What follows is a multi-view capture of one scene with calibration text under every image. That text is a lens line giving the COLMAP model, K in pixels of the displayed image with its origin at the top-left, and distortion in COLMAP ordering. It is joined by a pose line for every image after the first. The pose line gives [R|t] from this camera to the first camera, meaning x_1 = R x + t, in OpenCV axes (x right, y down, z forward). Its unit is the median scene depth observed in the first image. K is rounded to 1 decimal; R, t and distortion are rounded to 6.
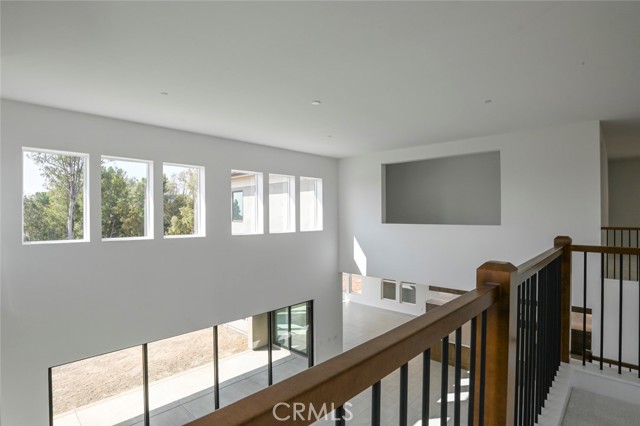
lens RADIAL K [[328.7, 0, 318.5], [0, 328.7, 213.8], [0, 0, 1]] dist [-0.072366, 0.025670]
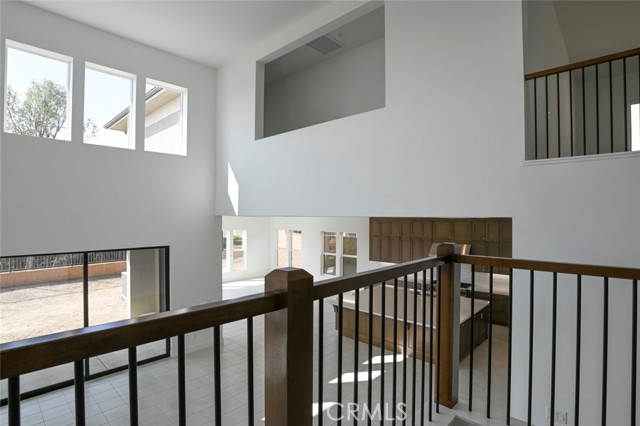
lens RADIAL K [[328.7, 0, 318.5], [0, 328.7, 213.8], [0, 0, 1]] dist [-0.072366, 0.025670]
pose [[0.999874, 0.007300, 0.014071, 0.318956], [-0.007317, 0.999973, 0.001099, 0.188269], [-0.014063, -0.001202, 0.999900, 0.261511]]
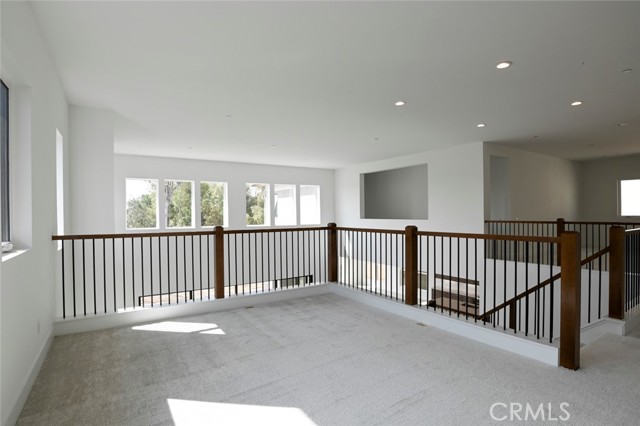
lens RADIAL K [[328.7, 0, 318.5], [0, 328.7, 213.8], [0, 0, 1]] dist [-0.072366, 0.025670]
pose [[0.973148, -0.006568, -0.230085, 0.326771], [0.008667, 0.999930, 0.008114, -0.002455], [0.230016, -0.009890, 0.973137, -0.318517]]
